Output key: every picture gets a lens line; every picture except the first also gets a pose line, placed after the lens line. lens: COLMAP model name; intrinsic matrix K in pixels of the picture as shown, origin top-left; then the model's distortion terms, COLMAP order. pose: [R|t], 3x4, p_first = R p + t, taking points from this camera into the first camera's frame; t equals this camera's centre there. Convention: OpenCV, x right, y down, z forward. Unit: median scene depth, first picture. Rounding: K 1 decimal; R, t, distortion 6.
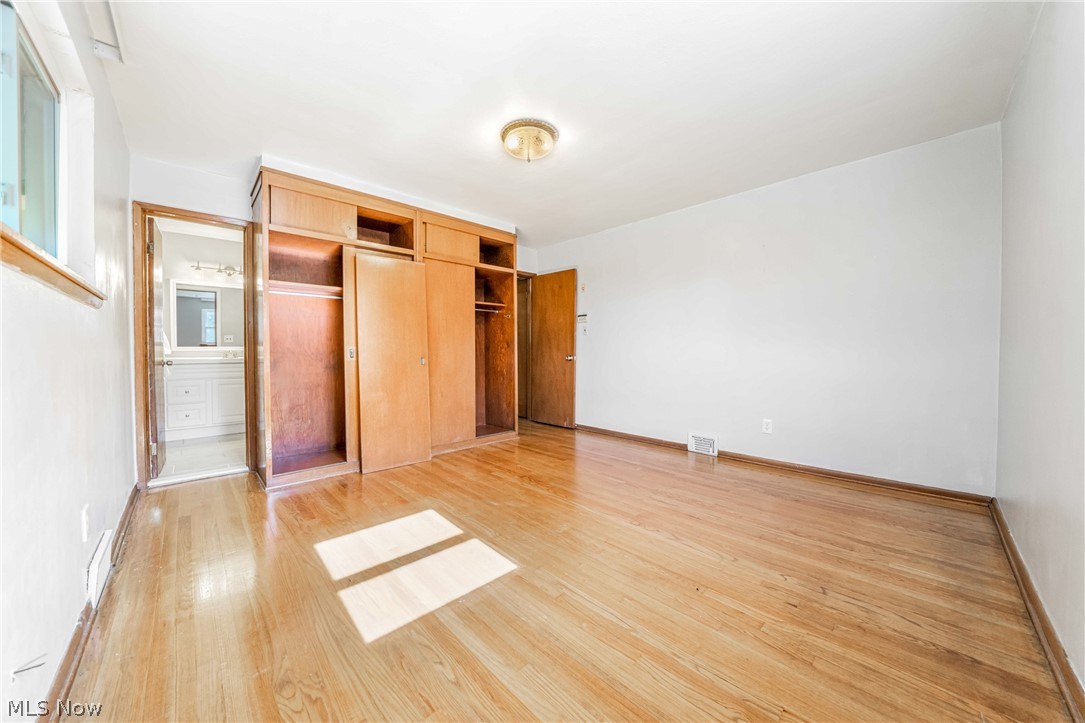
lens RADIAL K [[371.9, 0, 538.2], [0, 371.9, 358.8], [0, 0, 1]] dist [-0.009976, 0.000000]
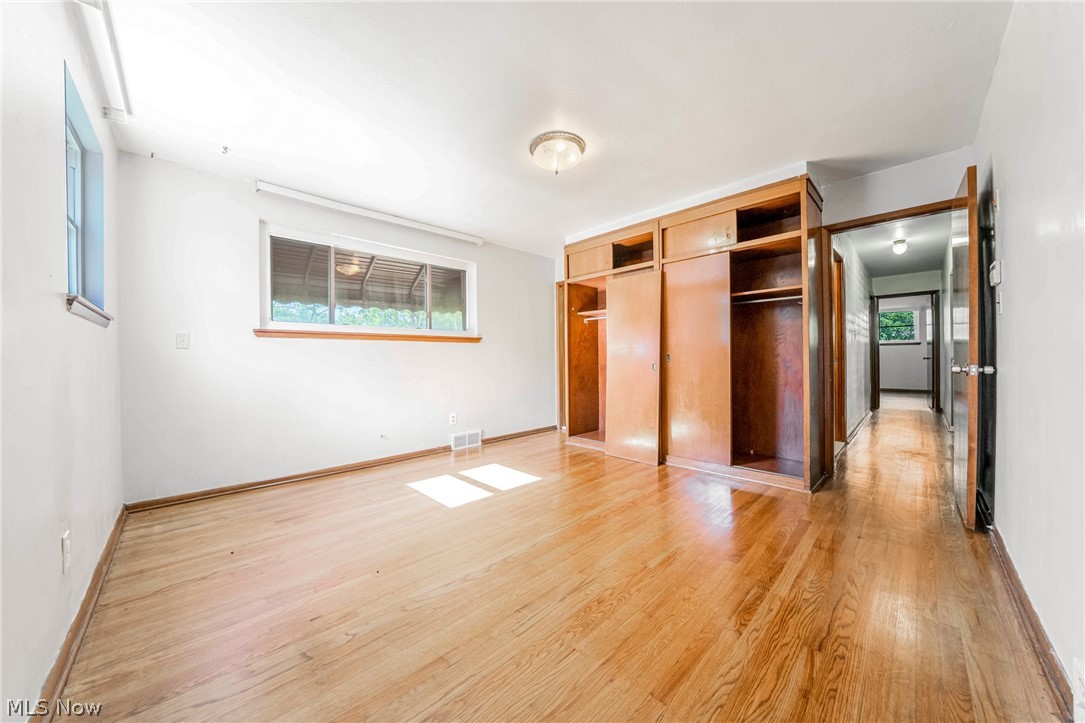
lens RADIAL K [[371.9, 0, 538.2], [0, 371.9, 358.8], [0, 0, 1]] dist [-0.009976, 0.000000]
pose [[0.018796, 0.001589, -0.999822, 0.859793], [-0.009714, 0.999952, 0.001406, -0.017846], [0.999776, 0.009686, 0.018811, 0.802102]]
